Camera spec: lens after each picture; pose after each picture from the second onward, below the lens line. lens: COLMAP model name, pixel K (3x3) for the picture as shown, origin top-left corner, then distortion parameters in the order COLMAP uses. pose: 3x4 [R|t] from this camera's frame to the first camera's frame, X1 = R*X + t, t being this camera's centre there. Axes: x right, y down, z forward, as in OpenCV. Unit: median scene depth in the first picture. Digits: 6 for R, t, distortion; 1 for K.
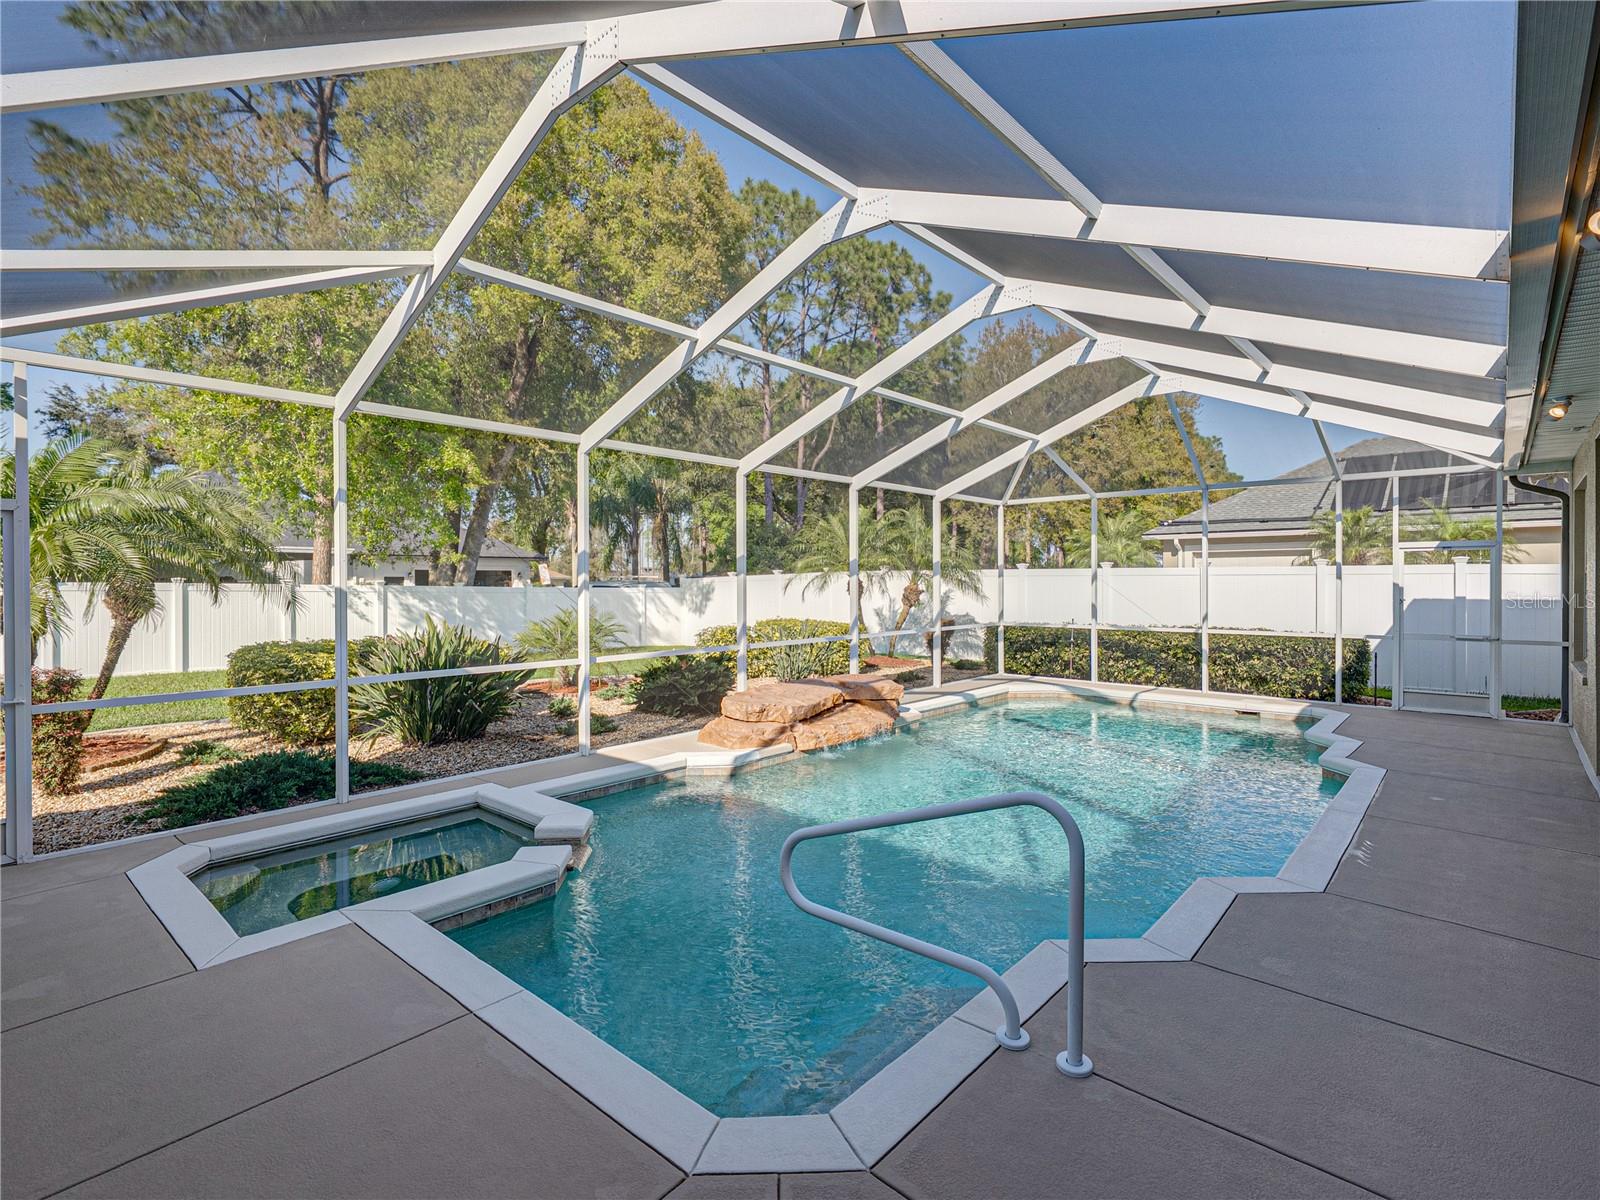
lens RADIAL K [[782.7, 0, 795.9], [0, 782.7, 595.1], [0, 0, 1]] dist [-0.000605, 0.001426]
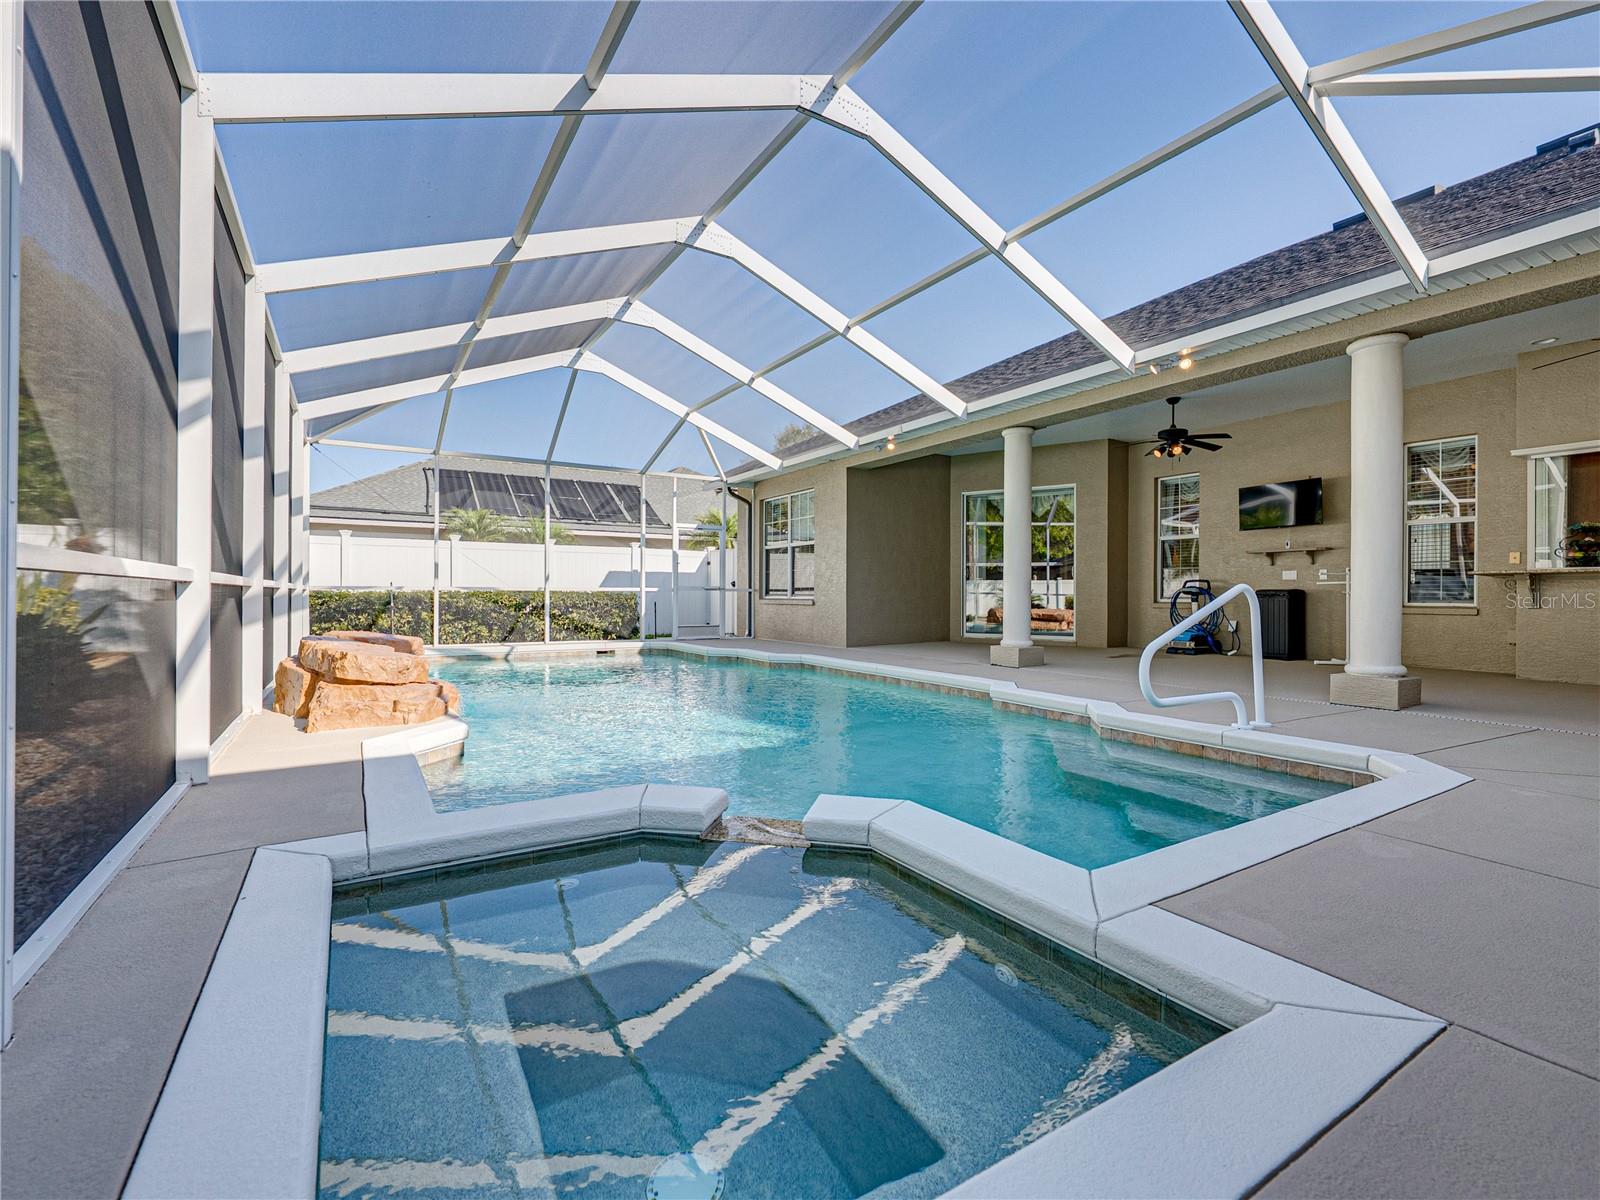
lens RADIAL K [[712.9, 0, 797.2], [0, 712.9, 594.3], [0, 0, 1]] dist [0.000929, -0.000296]
pose [[0.289190, 0.005308, 0.957257, -0.410090], [0.011063, 0.999899, -0.008887, 0.076417], [-0.957208, 0.013160, 0.289102, 0.403393]]
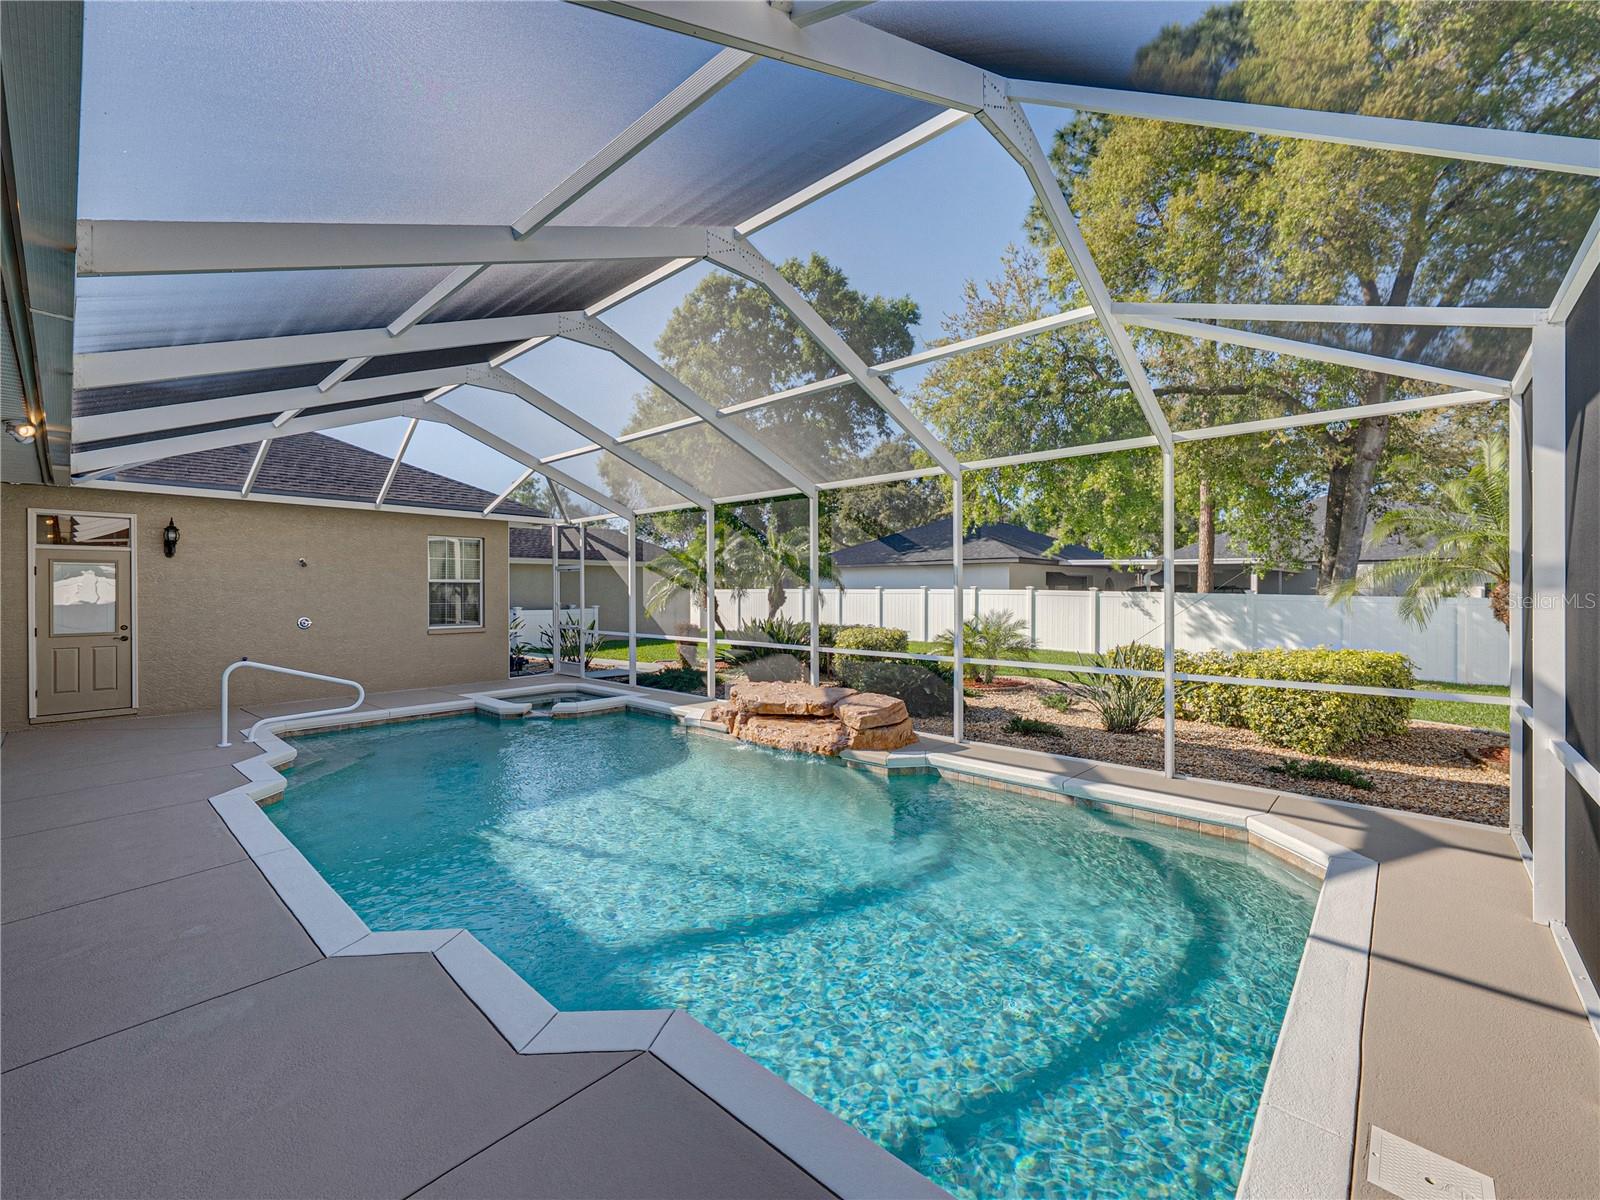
lens RADIAL K [[664.7, 0, 811.9], [0, 664.7, 592.7], [0, 0, 1]] dist [-0.004830, 0.000173]
pose [[0.012309, 0.008906, -0.999885, 0.795737], [-0.017260, 0.999813, 0.008693, -0.021415], [0.999775, 0.017151, 0.012461, 0.870357]]
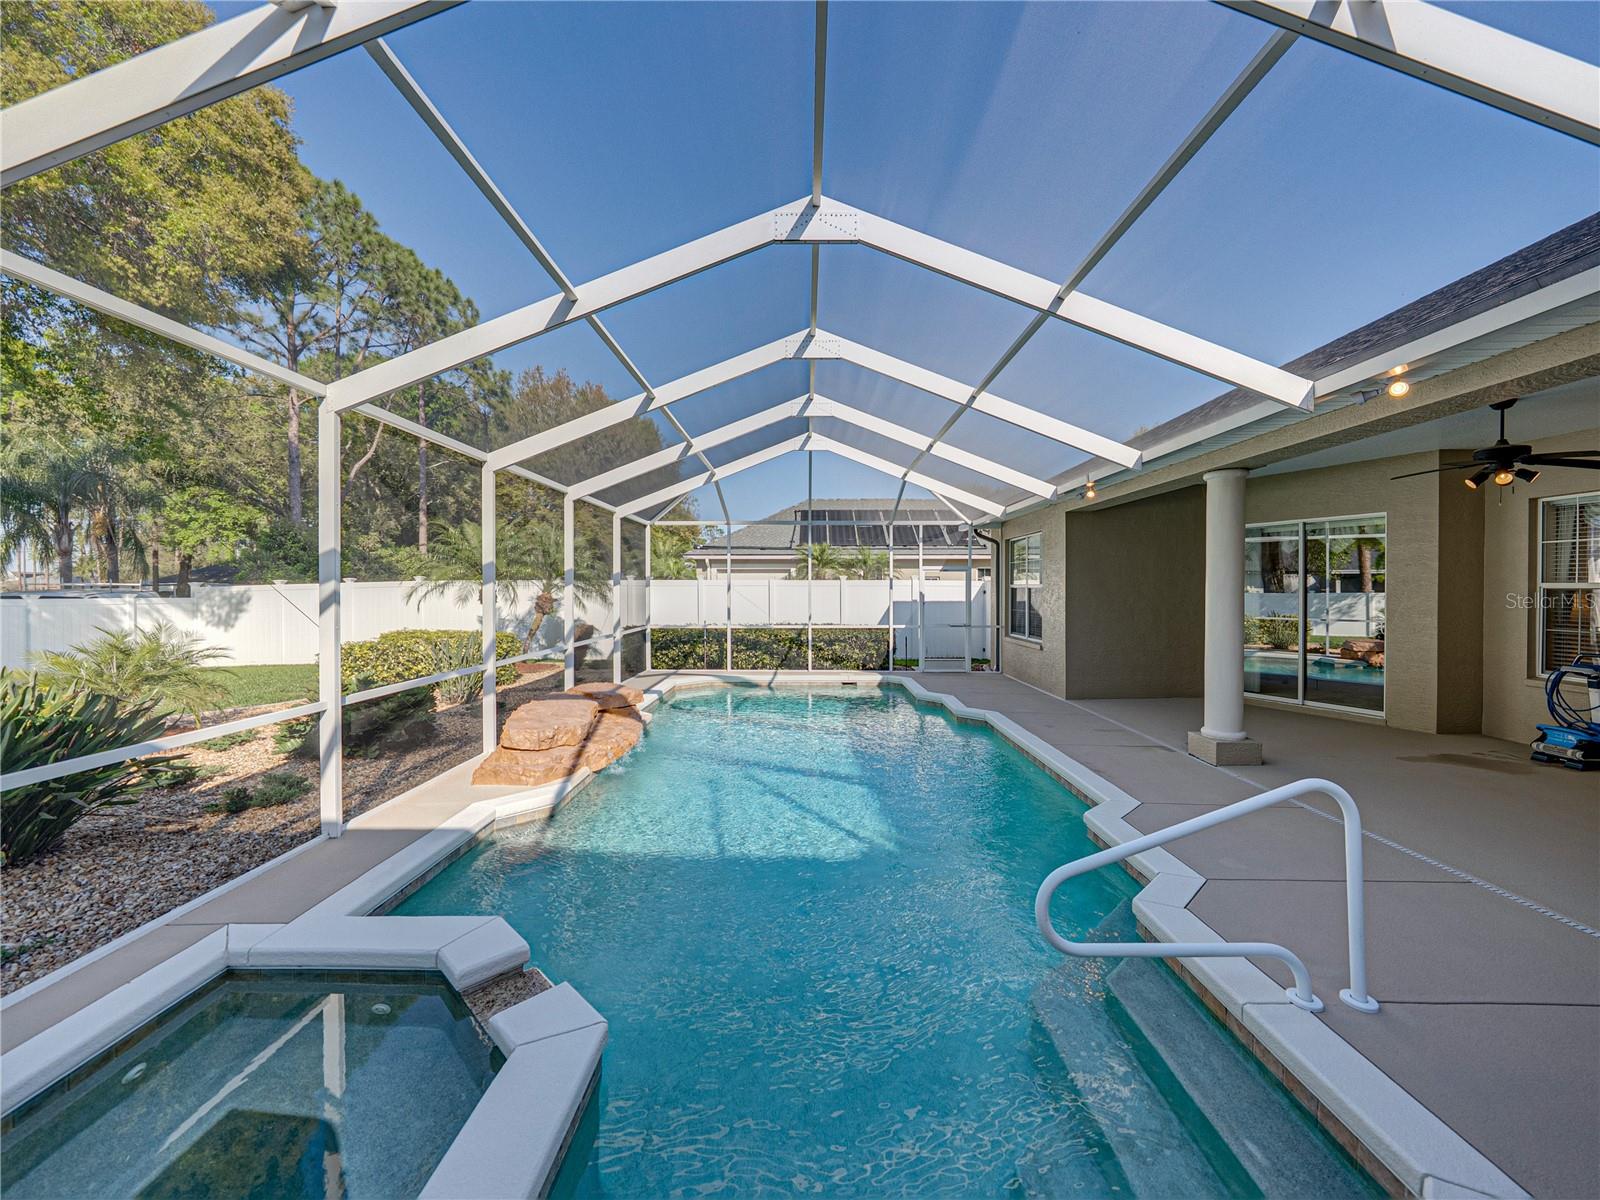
lens RADIAL K [[618.0, 0, 800.4], [0, 618.0, 593.9], [0, 0, 1]] dist [-0.003160, -0.000136]
pose [[0.753646, -0.003229, 0.657272, -0.229868], [0.010641, 0.999917, -0.007289, -0.004575], [-0.657194, 0.012487, 0.753618, 0.218601]]
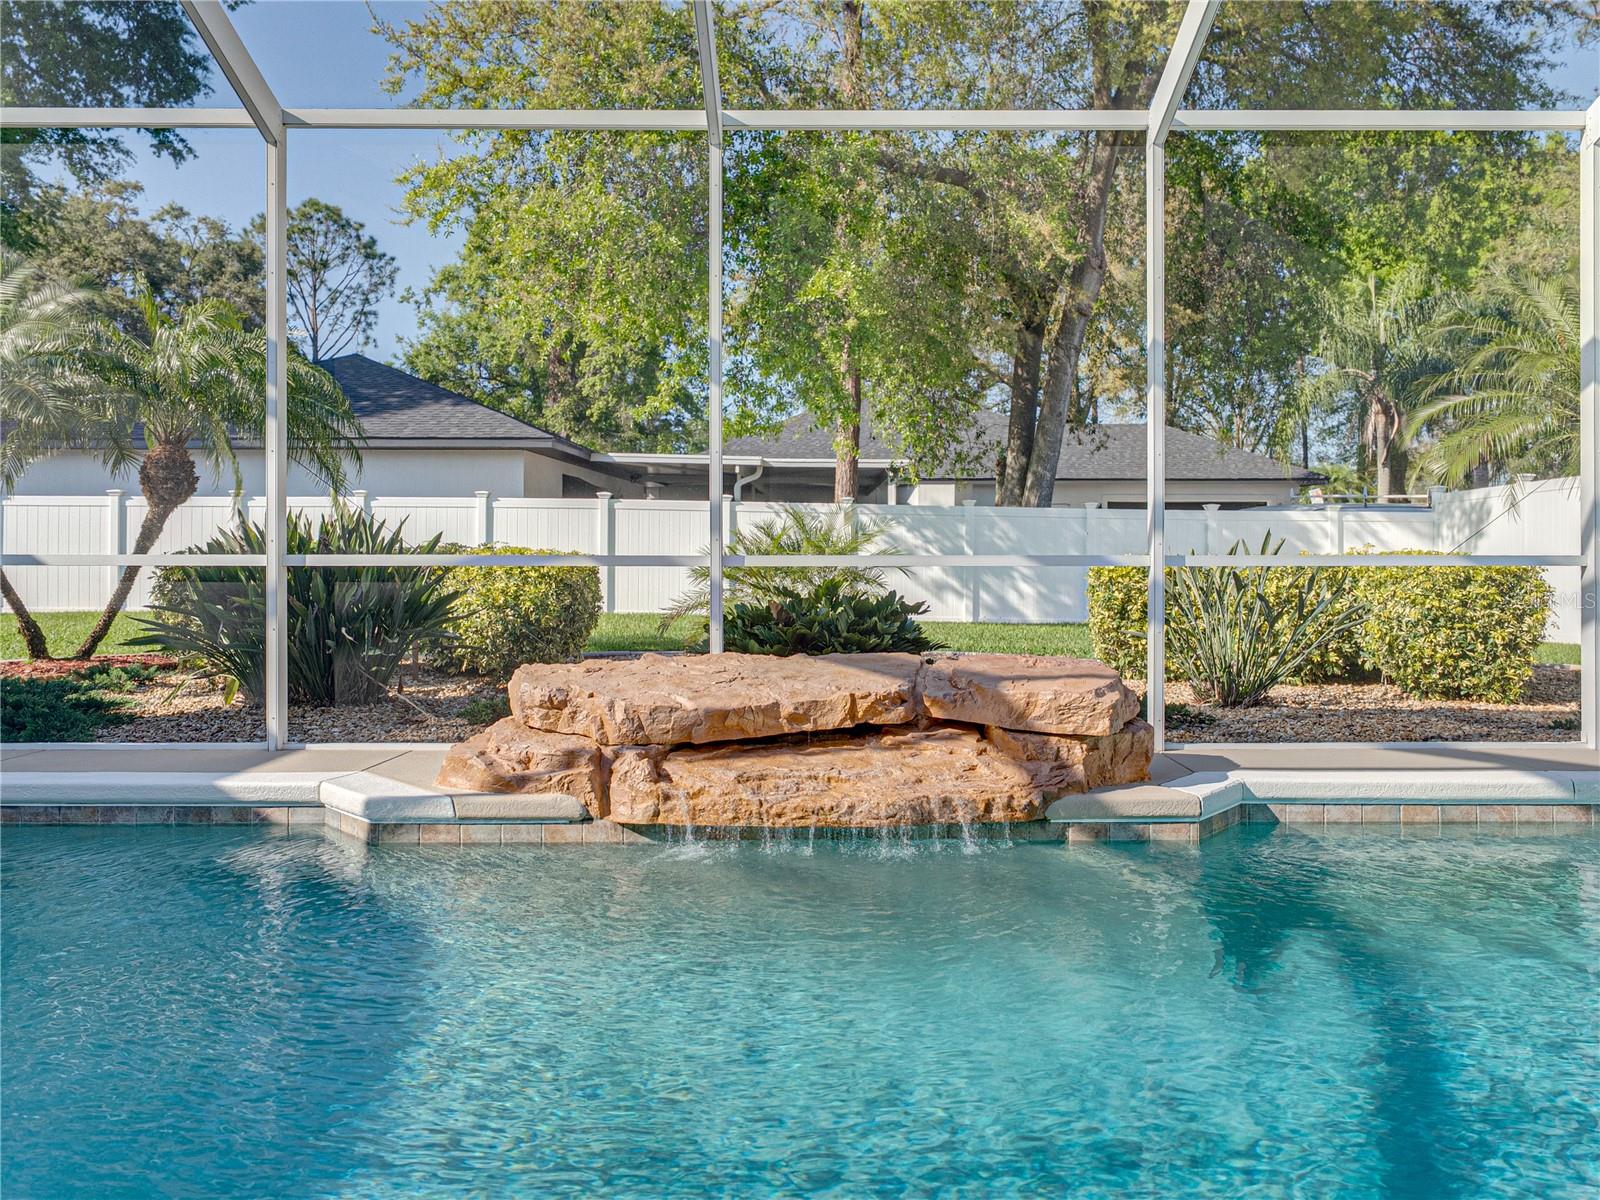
lens RADIAL K [[1225.1, 0, 819.8], [0, 1225.1, 533.4], [0, 0, 1]] dist [-0.006824, 0.013812]
pose [[0.676001, -0.000962, -0.736900, 0.394398], [-0.015890, 0.999748, -0.015882, 0.054351], [0.736729, 0.022445, 0.675815, 0.533485]]
